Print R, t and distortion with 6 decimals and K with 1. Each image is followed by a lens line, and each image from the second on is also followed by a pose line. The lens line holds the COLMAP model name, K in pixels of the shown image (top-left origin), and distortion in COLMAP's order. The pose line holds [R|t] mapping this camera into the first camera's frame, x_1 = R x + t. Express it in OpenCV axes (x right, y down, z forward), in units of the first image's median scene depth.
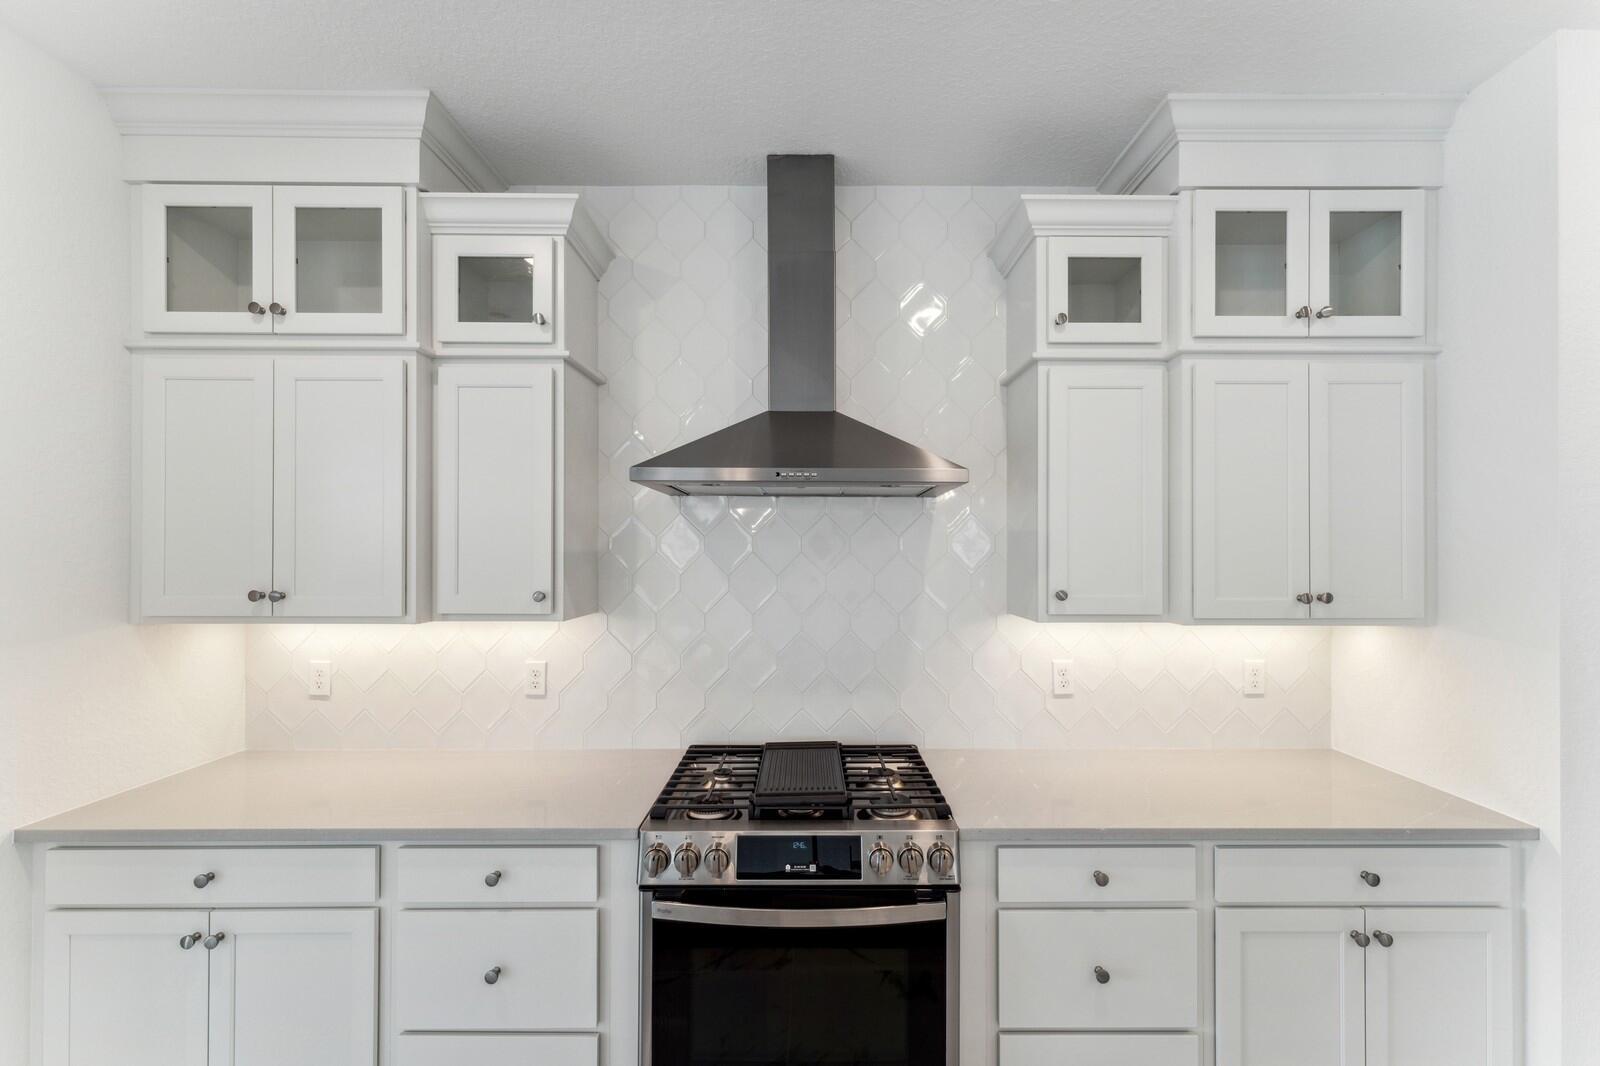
lens RADIAL K [[691.3, 0, 800.0], [0, 691.3, 533.0], [0, 0, 1]] dist [-0.001688, -0.000172]
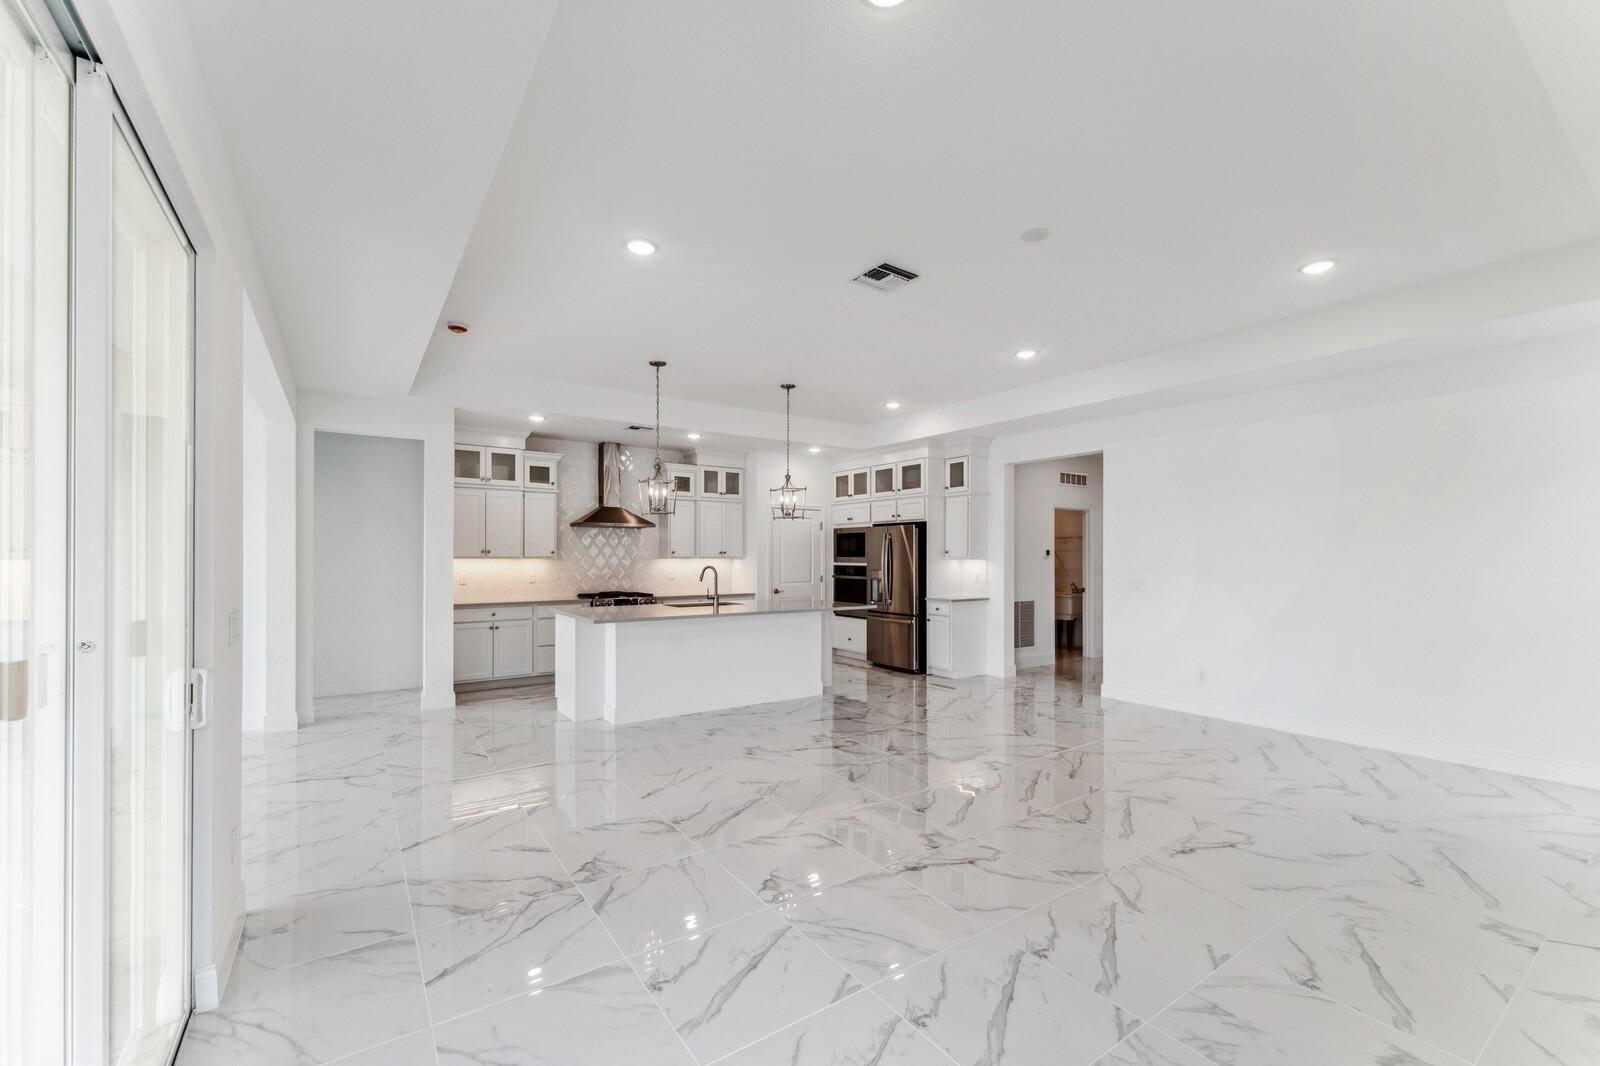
lens RADIAL K [[675.3, 0, 794.2], [0, 675.3, 543.7], [0, 0, 1]] dist [0.146626, -0.000049]
pose [[0.818808, 0.008747, 0.574001, -1.540885], [-0.006178, 0.999960, -0.006426, 0.058623], [-0.574034, 0.001715, 0.818830, -3.124082]]
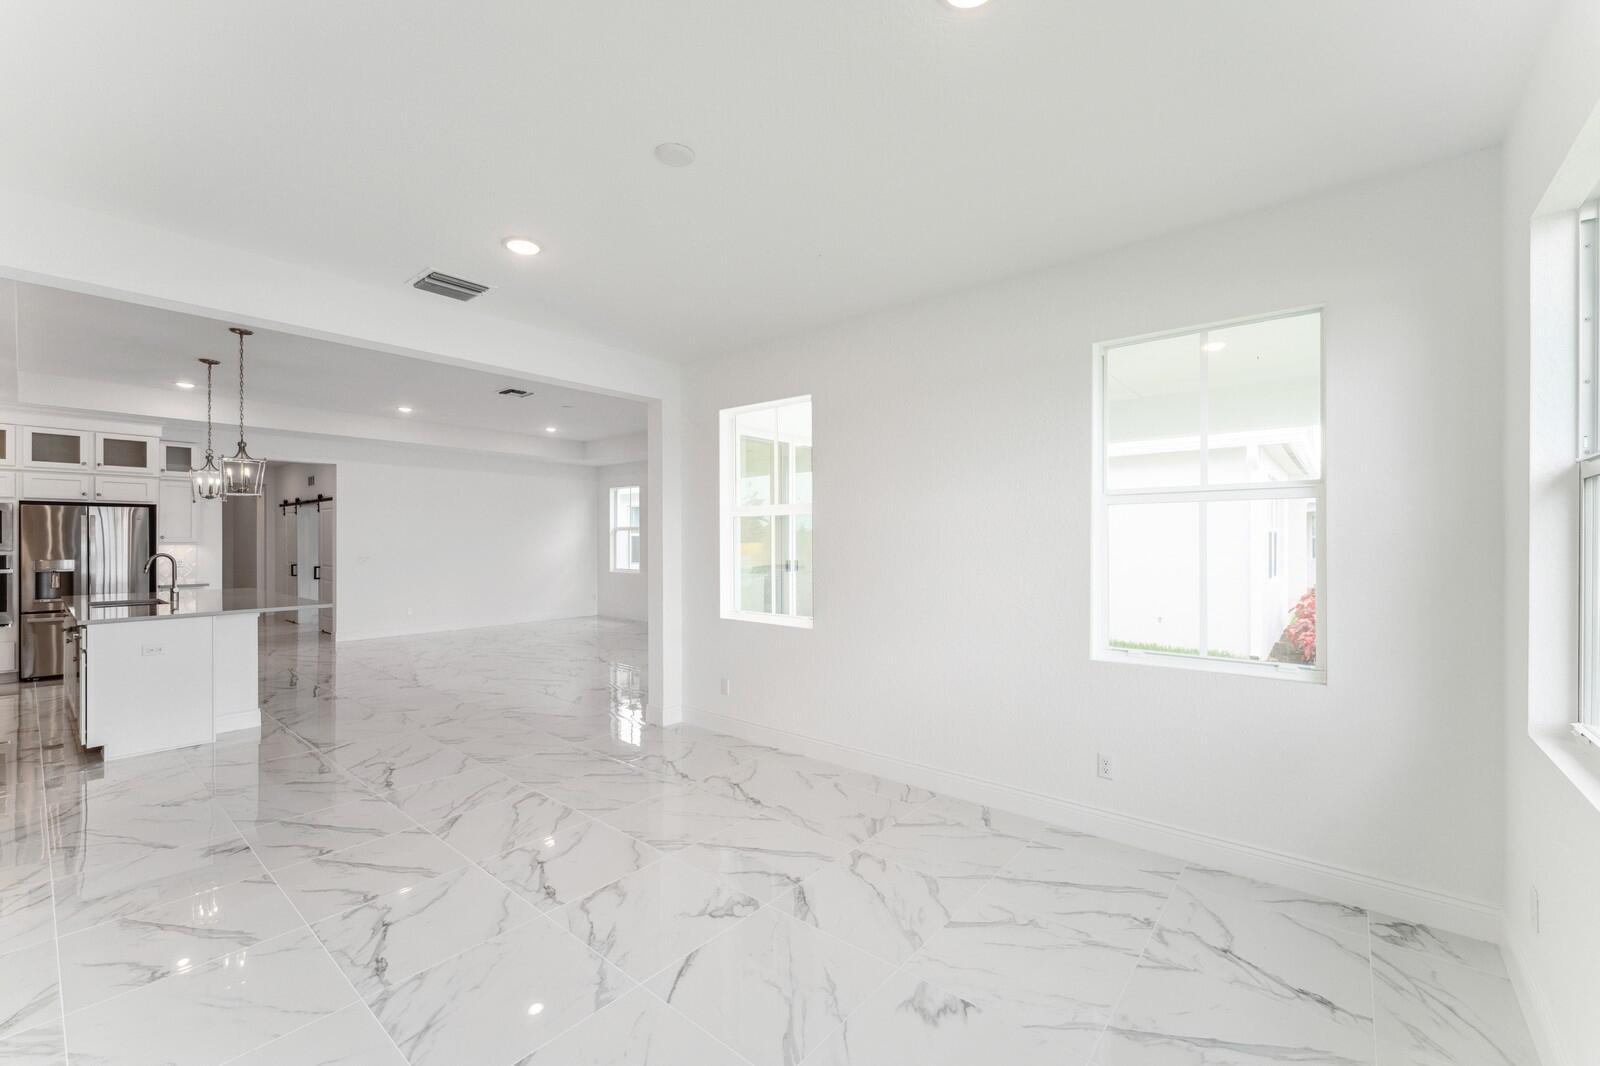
lens RADIAL K [[647.7, 0, 800.0], [0, 647.7, 533.0], [0, 0, 1]] dist [-0.002653, -0.000242]
pose [[-0.755591, 0.002892, 0.655038, -3.769170], [-0.008587, 0.999861, -0.014319, 0.075323], [-0.654988, -0.016444, -0.755461, 0.255053]]
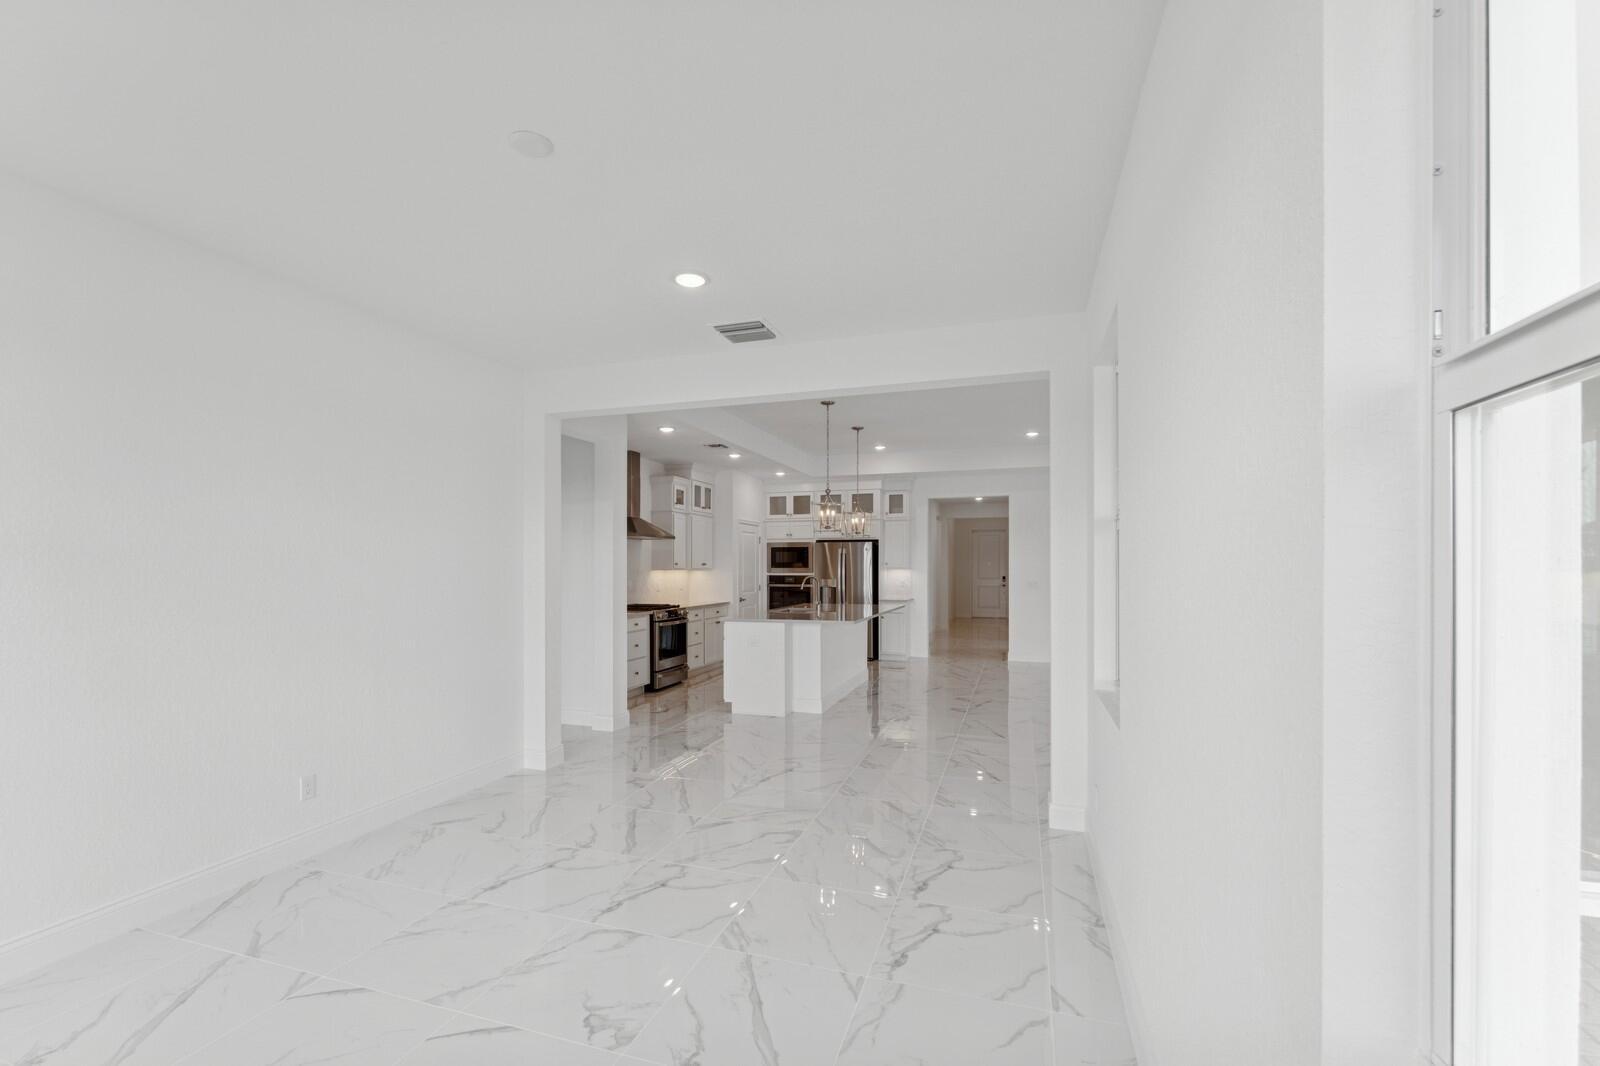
lens RADIAL K [[684.8, 0, 790.3], [0, 684.8, 562.3], [0, 0, 1]] dist [-0.002389, -0.000107]
pose [[0.324159, 0.000855, 0.946002, -3.758109], [-0.011889, 0.999924, 0.003171, 0.056764], [-0.945928, -0.012275, 0.324145, -1.224659]]
